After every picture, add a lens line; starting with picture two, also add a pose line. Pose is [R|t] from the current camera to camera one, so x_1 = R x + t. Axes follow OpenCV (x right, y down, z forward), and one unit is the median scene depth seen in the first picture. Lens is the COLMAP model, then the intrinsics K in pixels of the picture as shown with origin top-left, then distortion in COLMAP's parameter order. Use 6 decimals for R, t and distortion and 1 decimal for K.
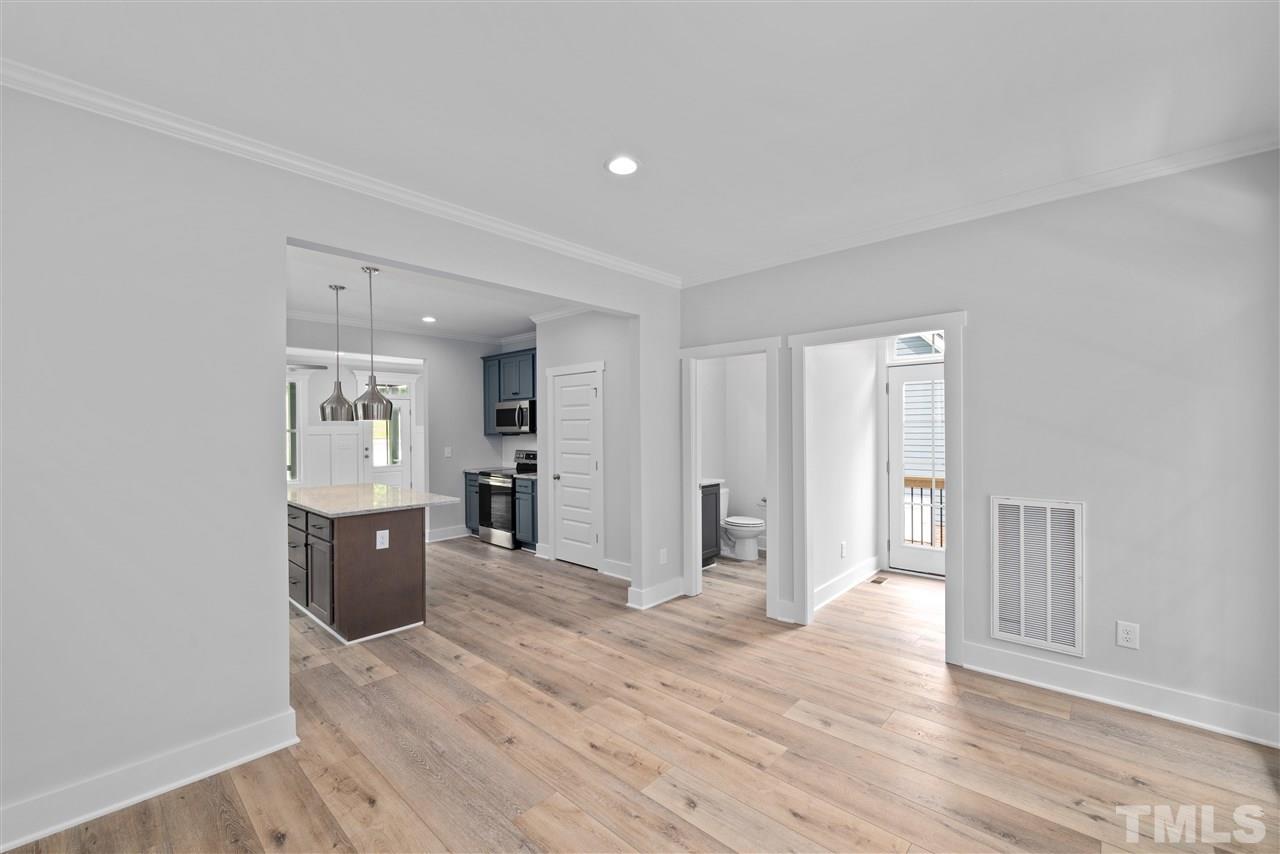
lens RADIAL K [[542.9, 0, 639.6], [0, 542.9, 425.4], [0, 0, 1]] dist [-0.006303, -0.001427]
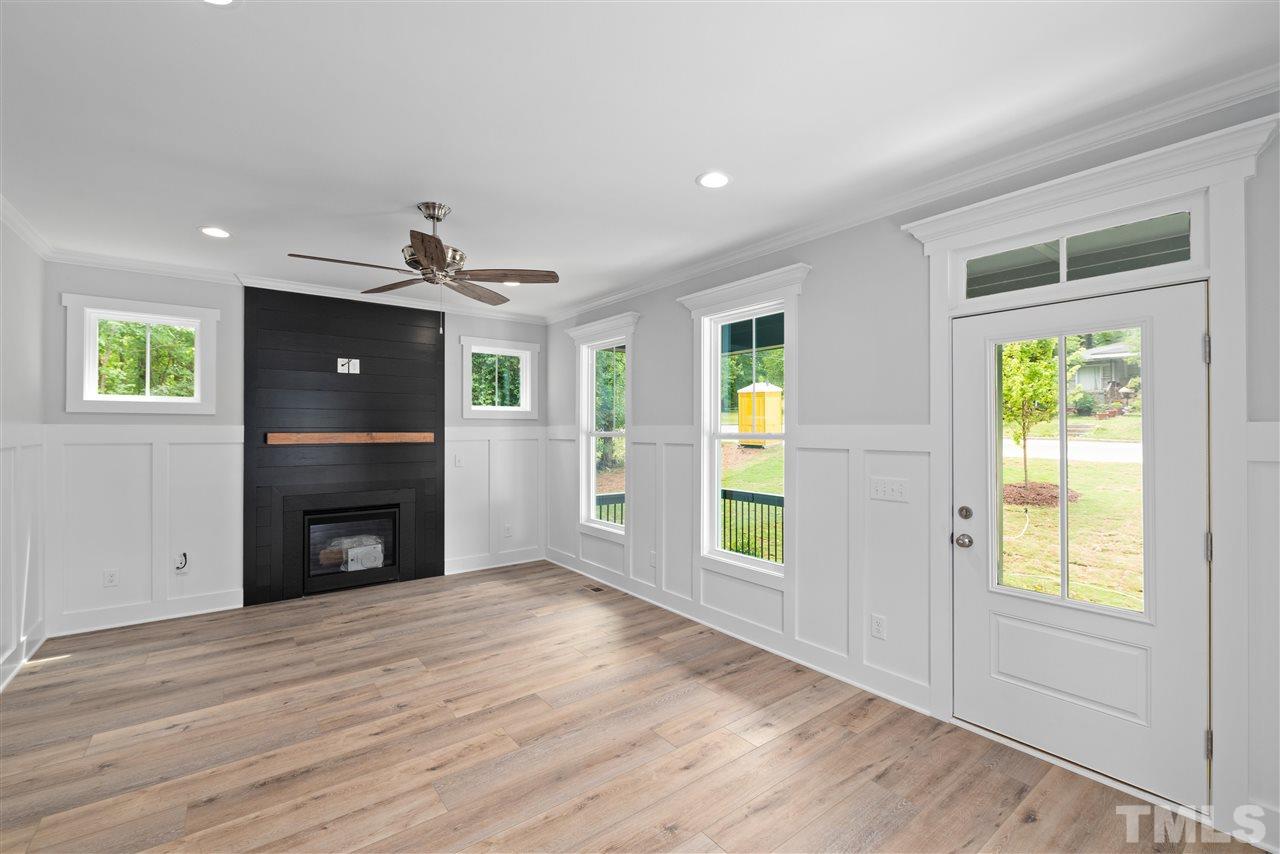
lens RADIAL K [[542.9, 0, 637.4], [0, 542.9, 424.2], [0, 0, 1]] dist [-0.006303, -0.001427]
pose [[-0.163749, -0.001170, -0.986501, -0.360365], [0.002426, 0.999996, -0.001588, 0.002880], [0.986499, -0.002654, -0.163746, 1.450569]]
